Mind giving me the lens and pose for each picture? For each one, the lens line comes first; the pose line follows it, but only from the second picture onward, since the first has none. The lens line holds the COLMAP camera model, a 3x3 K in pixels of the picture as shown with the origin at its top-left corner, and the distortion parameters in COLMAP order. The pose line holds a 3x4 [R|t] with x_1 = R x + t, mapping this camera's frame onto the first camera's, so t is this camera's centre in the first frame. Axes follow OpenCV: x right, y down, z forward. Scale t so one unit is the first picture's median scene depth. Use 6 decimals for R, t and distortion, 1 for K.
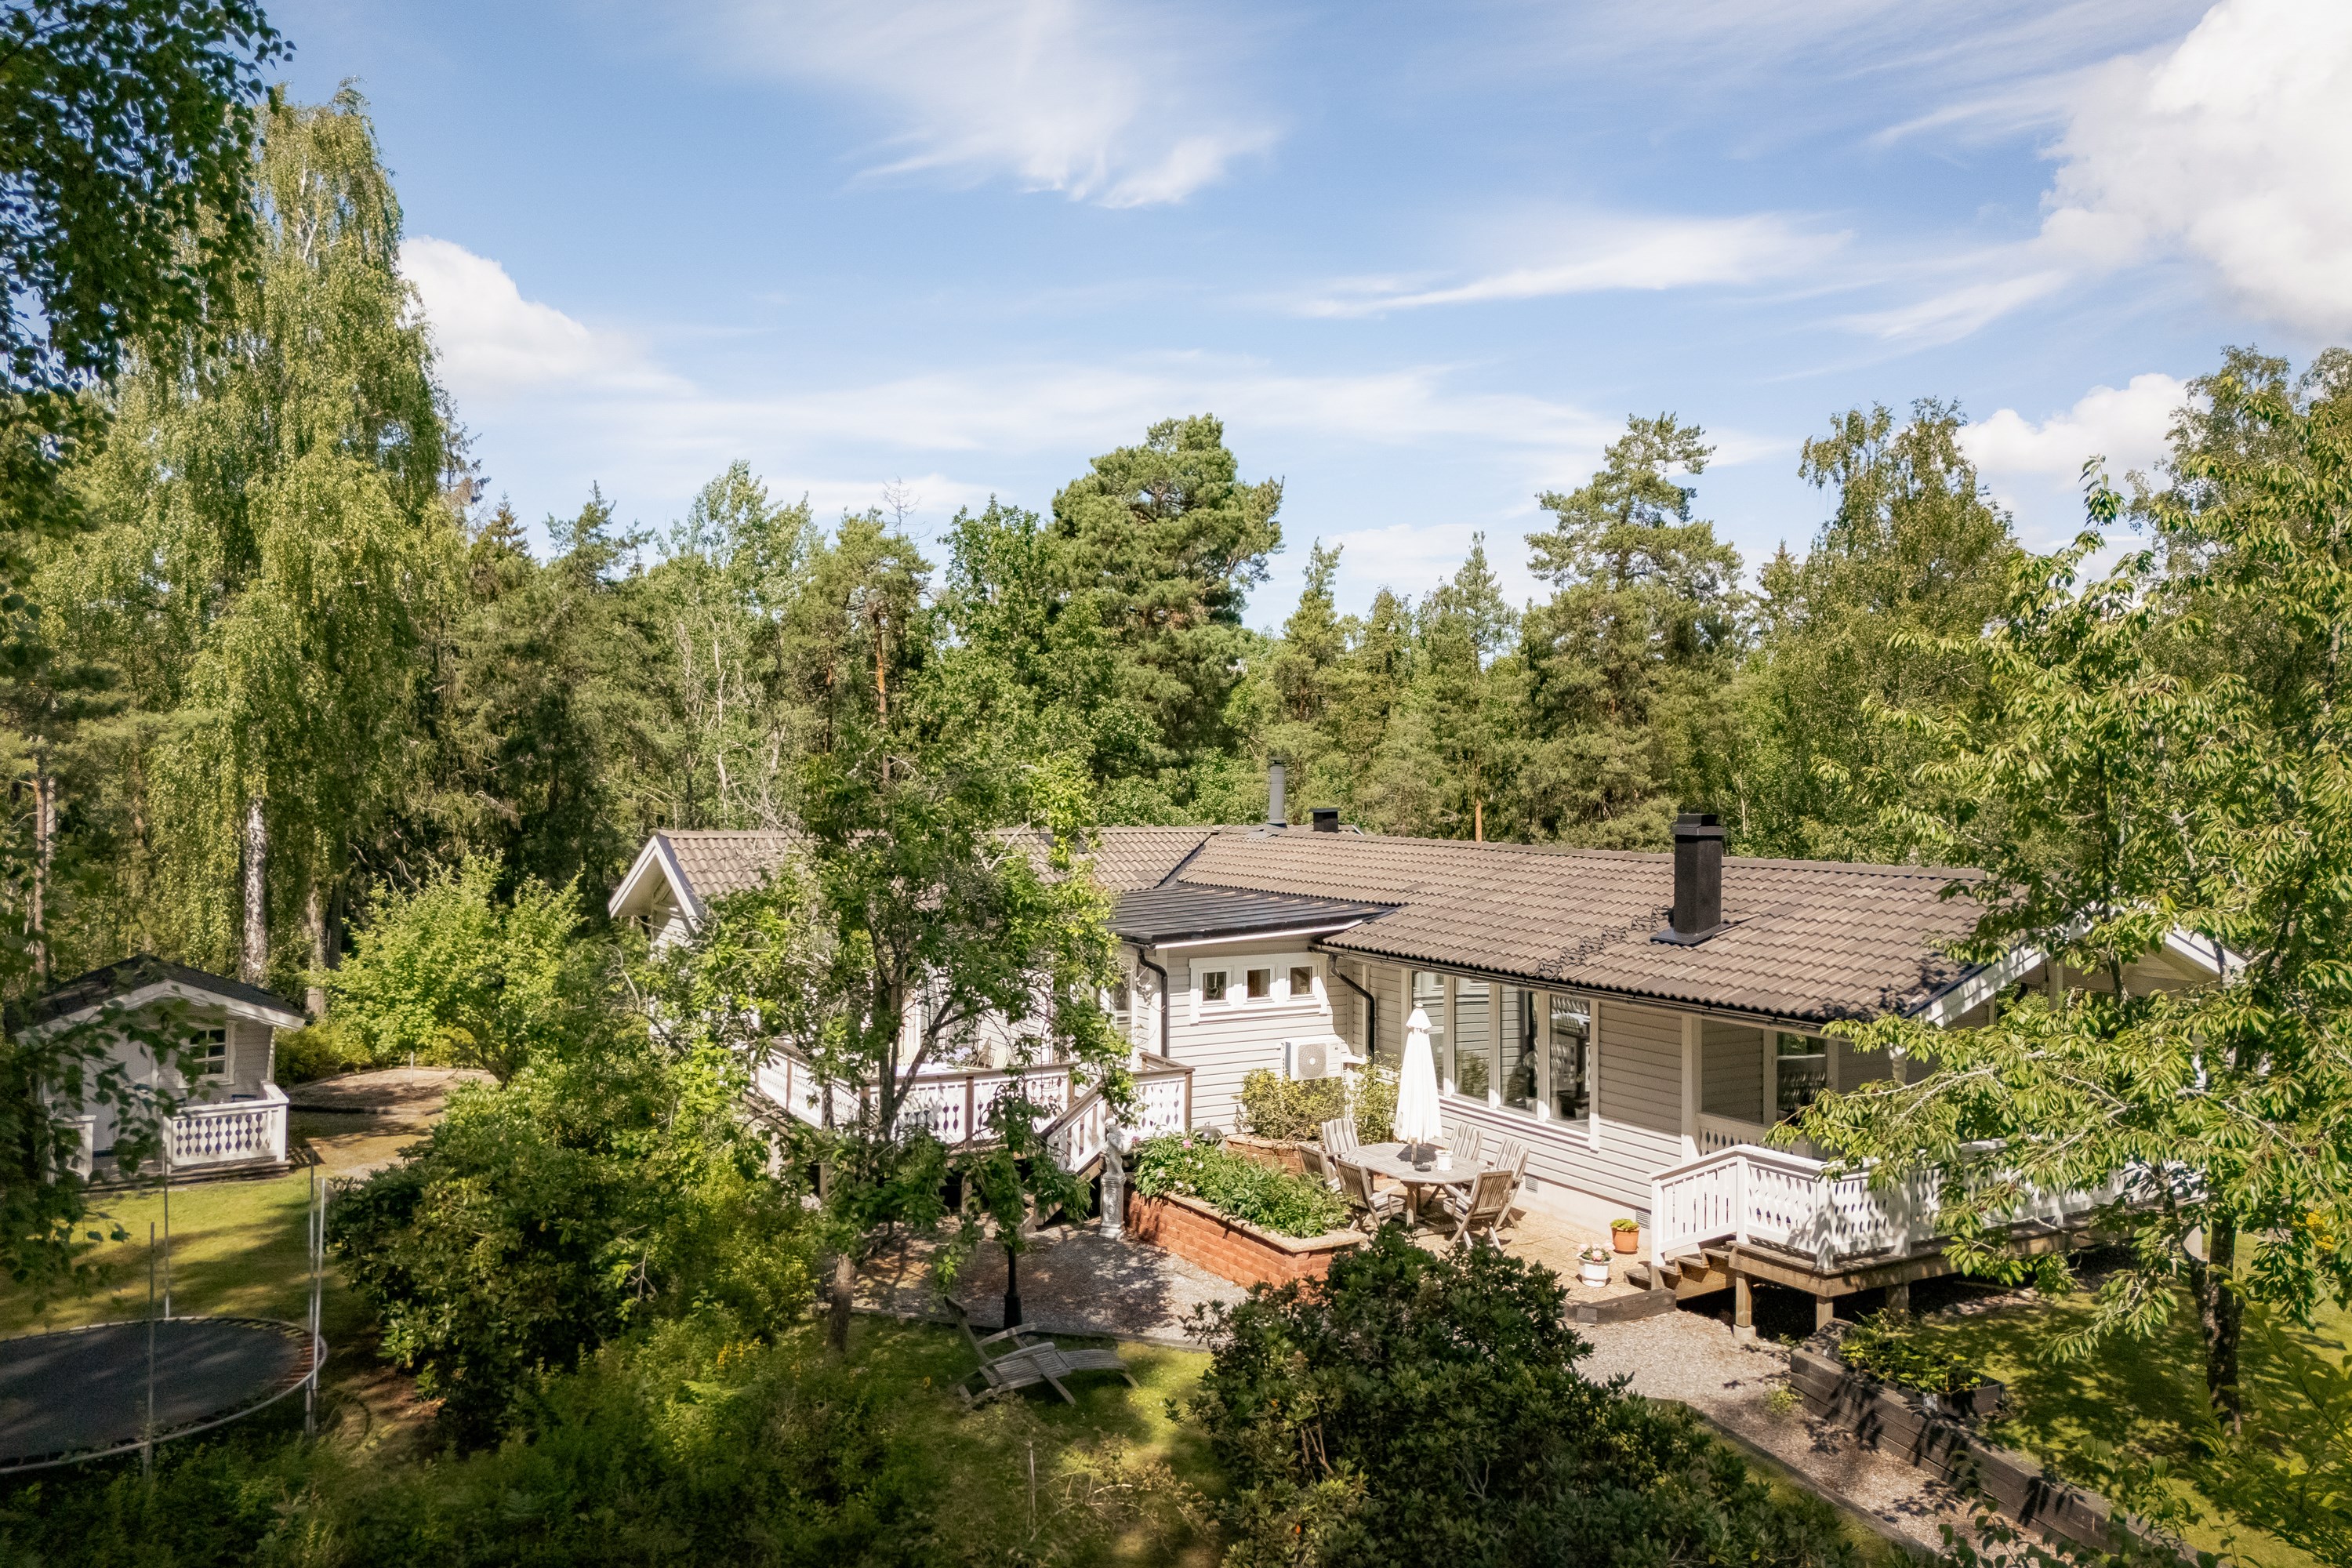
lens RADIAL K [[1723.8, 0, 1176.0], [0, 1723.8, 784.0], [0, 0, 1]] dist [0.099841, -0.104222]
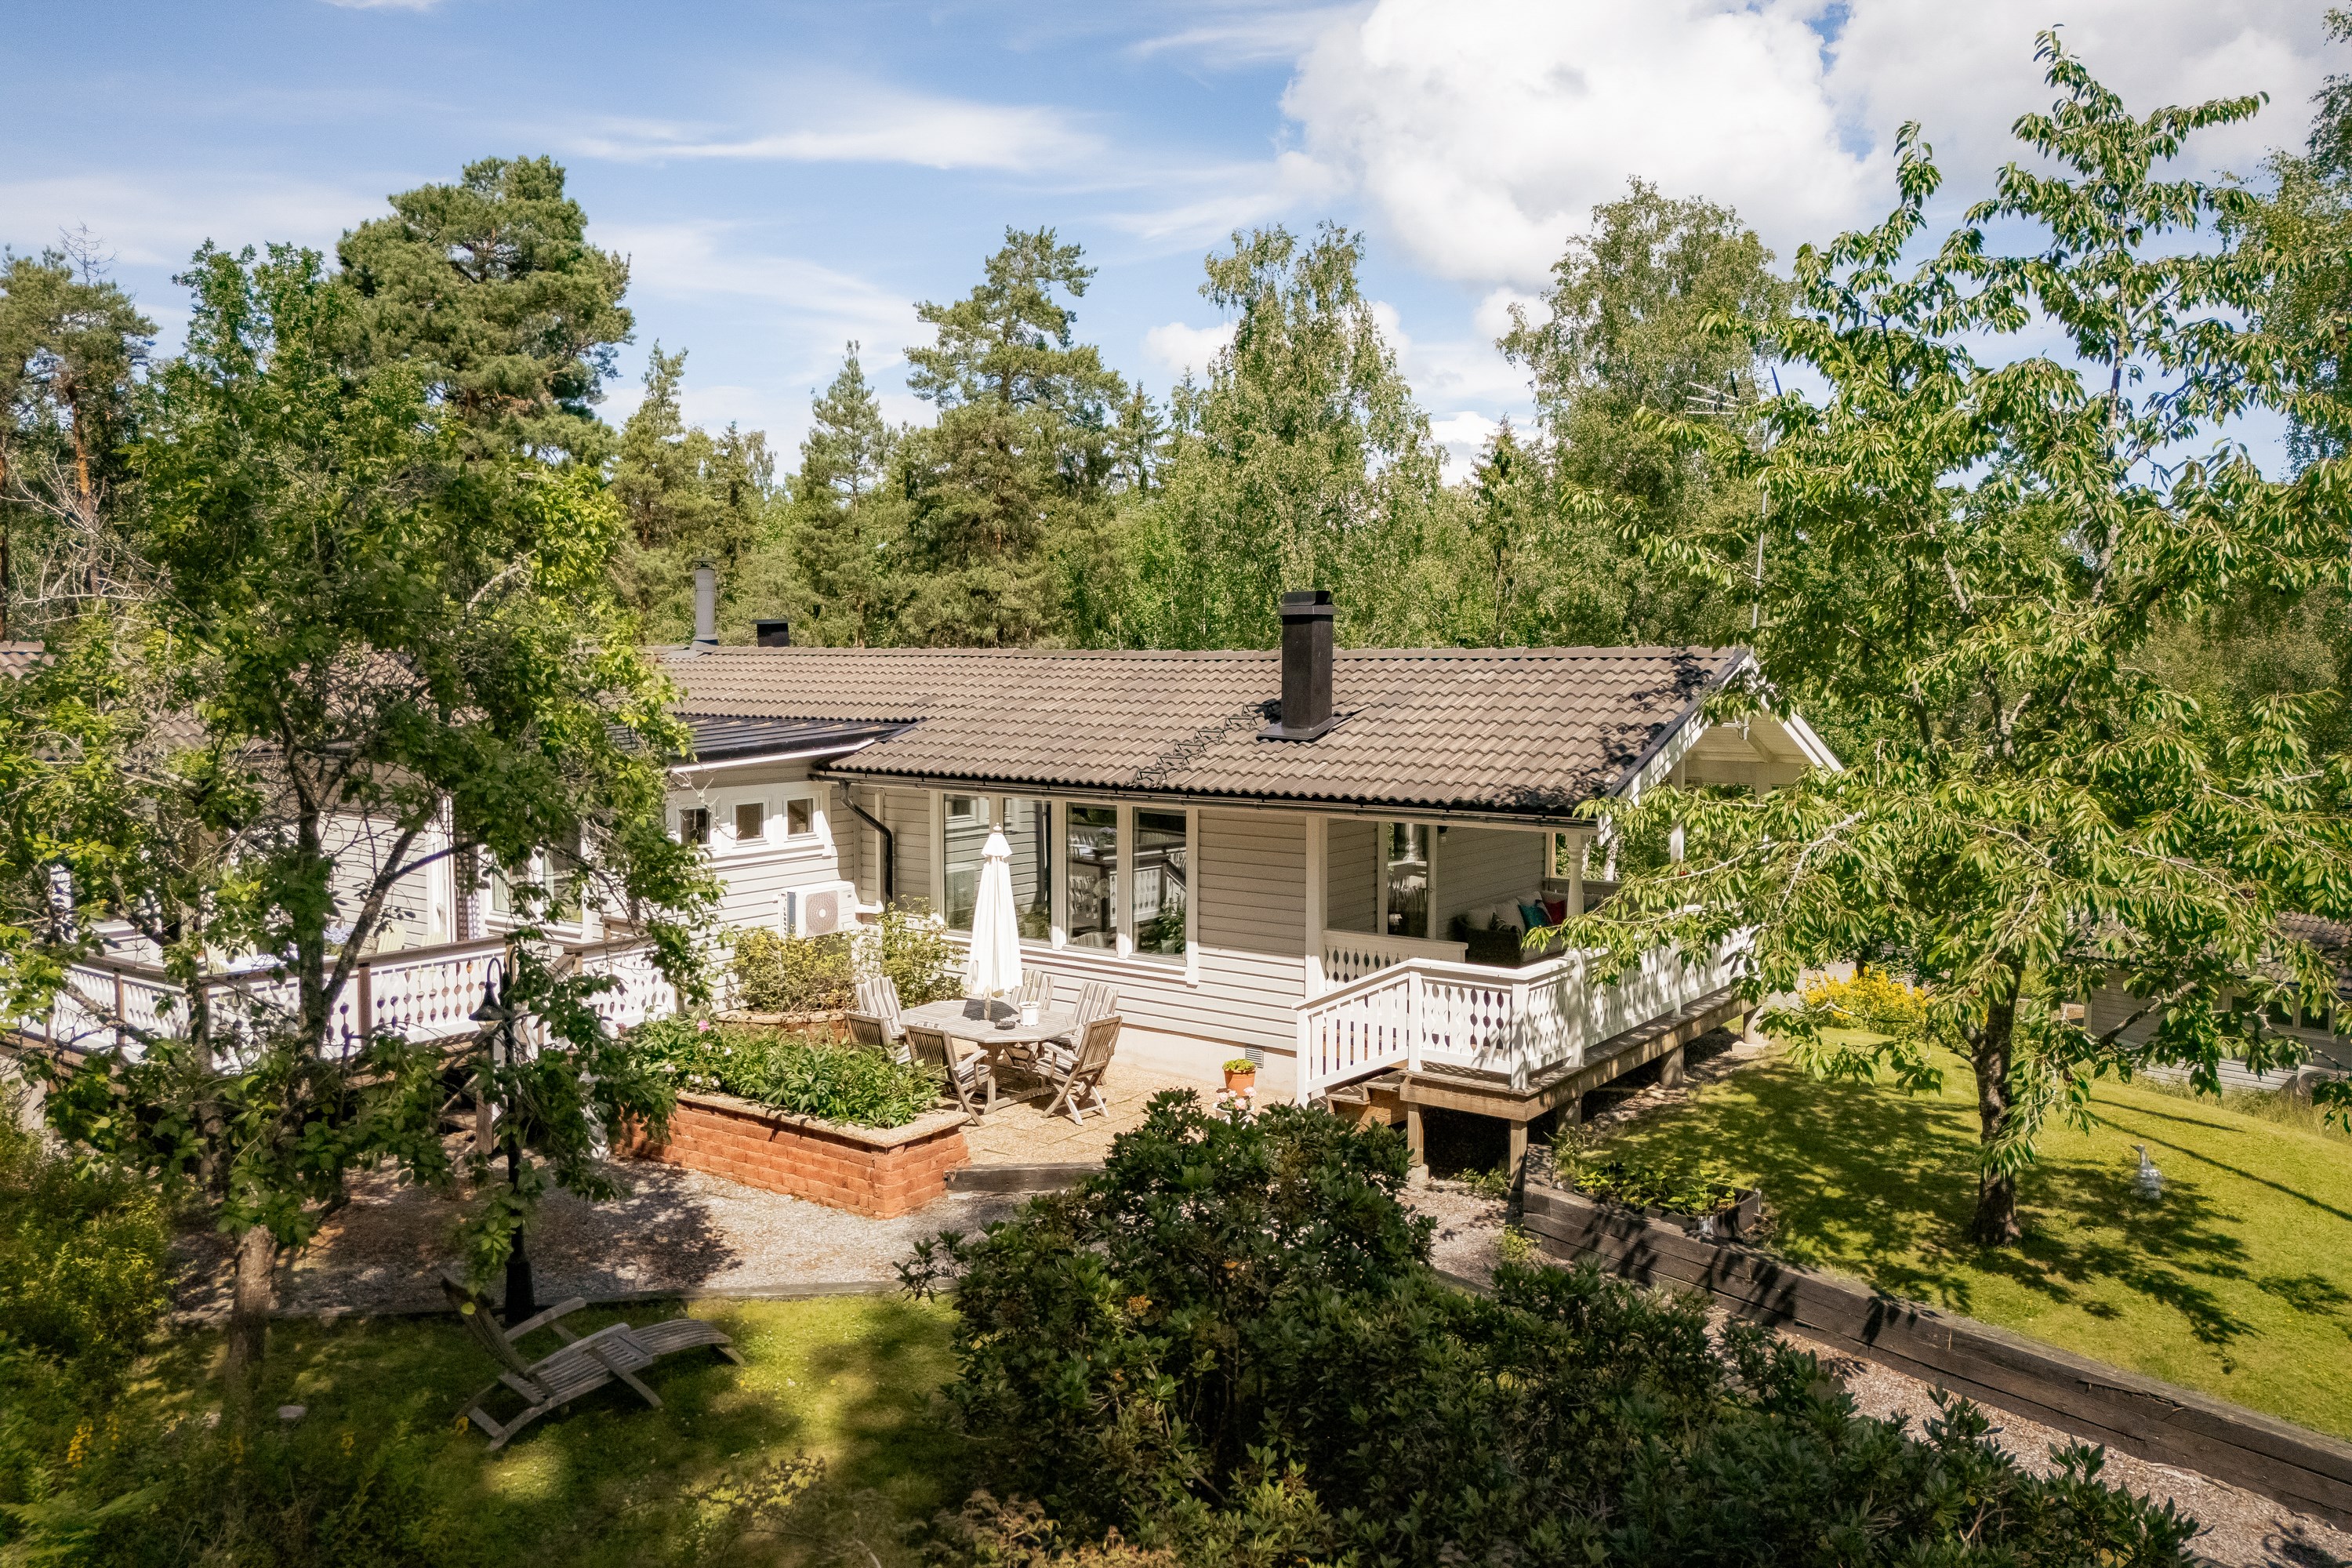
lens RADIAL K [[1723.8, 0, 1176.0], [0, 1723.8, 784.0], [0, 0, 1]] dist [0.099841, -0.104222]
pose [[0.917778, -0.036214, 0.395438, -0.086803], [0.006916, 0.997140, 0.075266, 0.040279], [-0.397033, -0.066342, 0.915404, 0.197185]]
